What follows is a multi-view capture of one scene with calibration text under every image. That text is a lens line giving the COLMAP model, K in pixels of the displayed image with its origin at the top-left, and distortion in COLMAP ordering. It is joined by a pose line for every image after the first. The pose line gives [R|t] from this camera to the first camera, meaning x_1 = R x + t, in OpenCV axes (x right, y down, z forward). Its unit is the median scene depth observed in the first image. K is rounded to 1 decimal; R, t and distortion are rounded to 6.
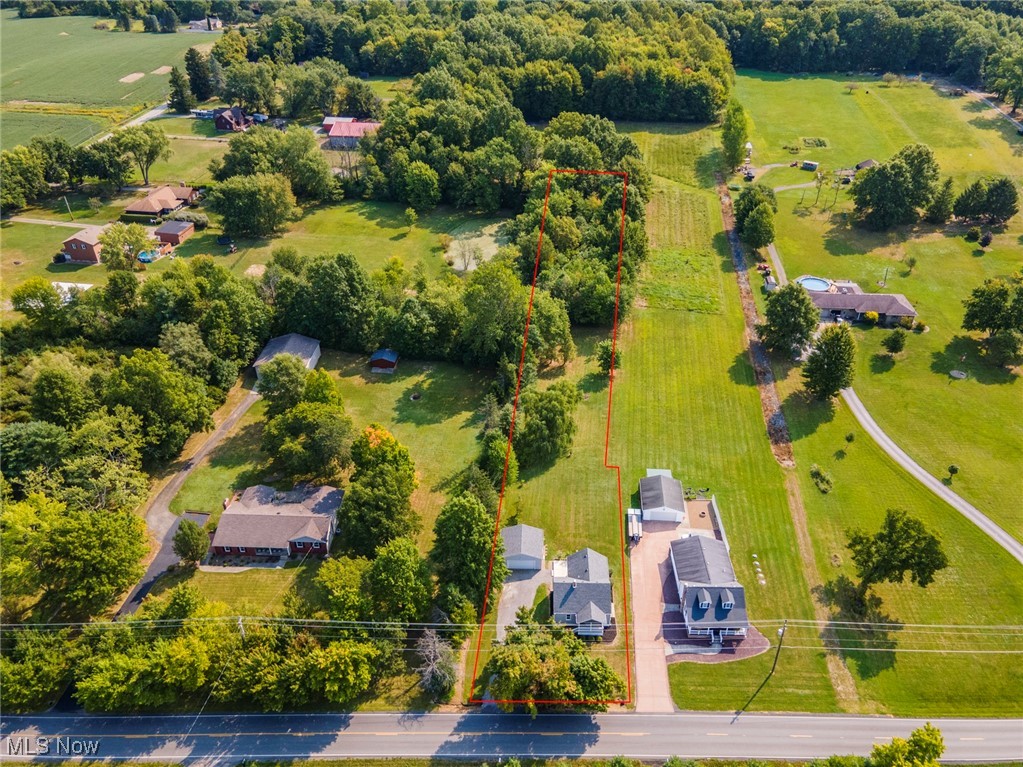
lens RADIAL K [[734.7, 0, 511.5], [0, 734.7, 383.5], [0, 0, 1]] dist [0.004503, 0.001472]
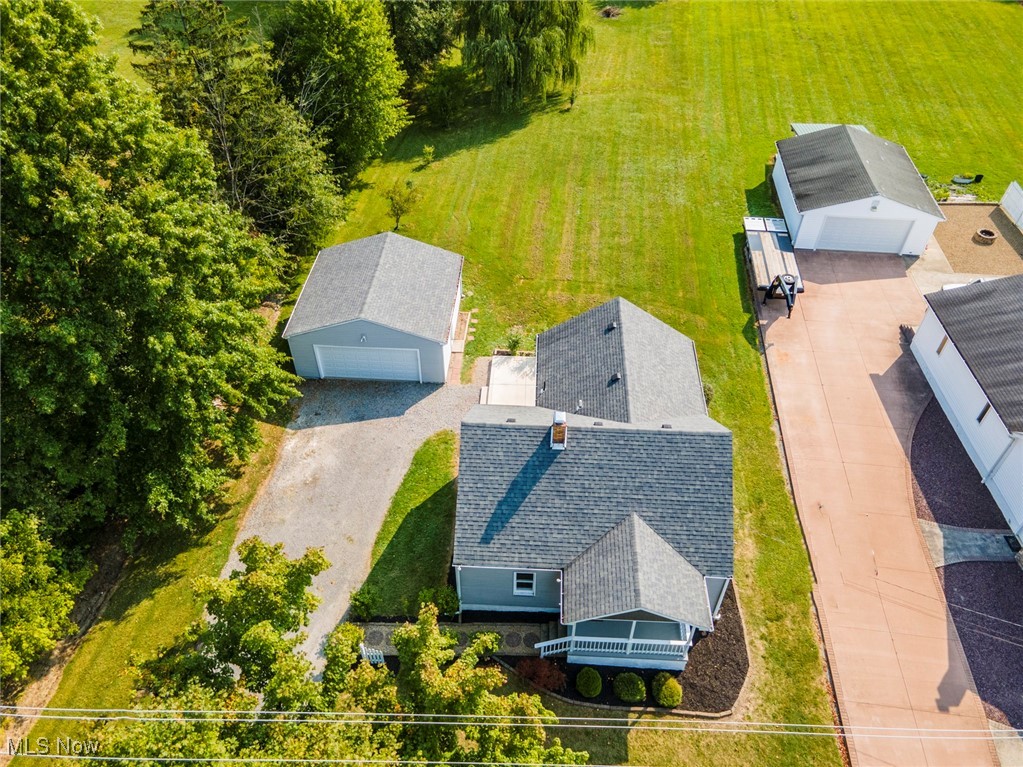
lens RADIAL K [[734.7, 0, 511.5], [0, 734.7, 383.5], [0, 0, 1]] dist [0.004503, 0.001472]
pose [[0.999697, 0.023278, -0.008059, 0.066945], [-0.021543, 0.984819, 0.172243, 0.203291], [0.011946, -0.172017, 0.985022, 0.724330]]
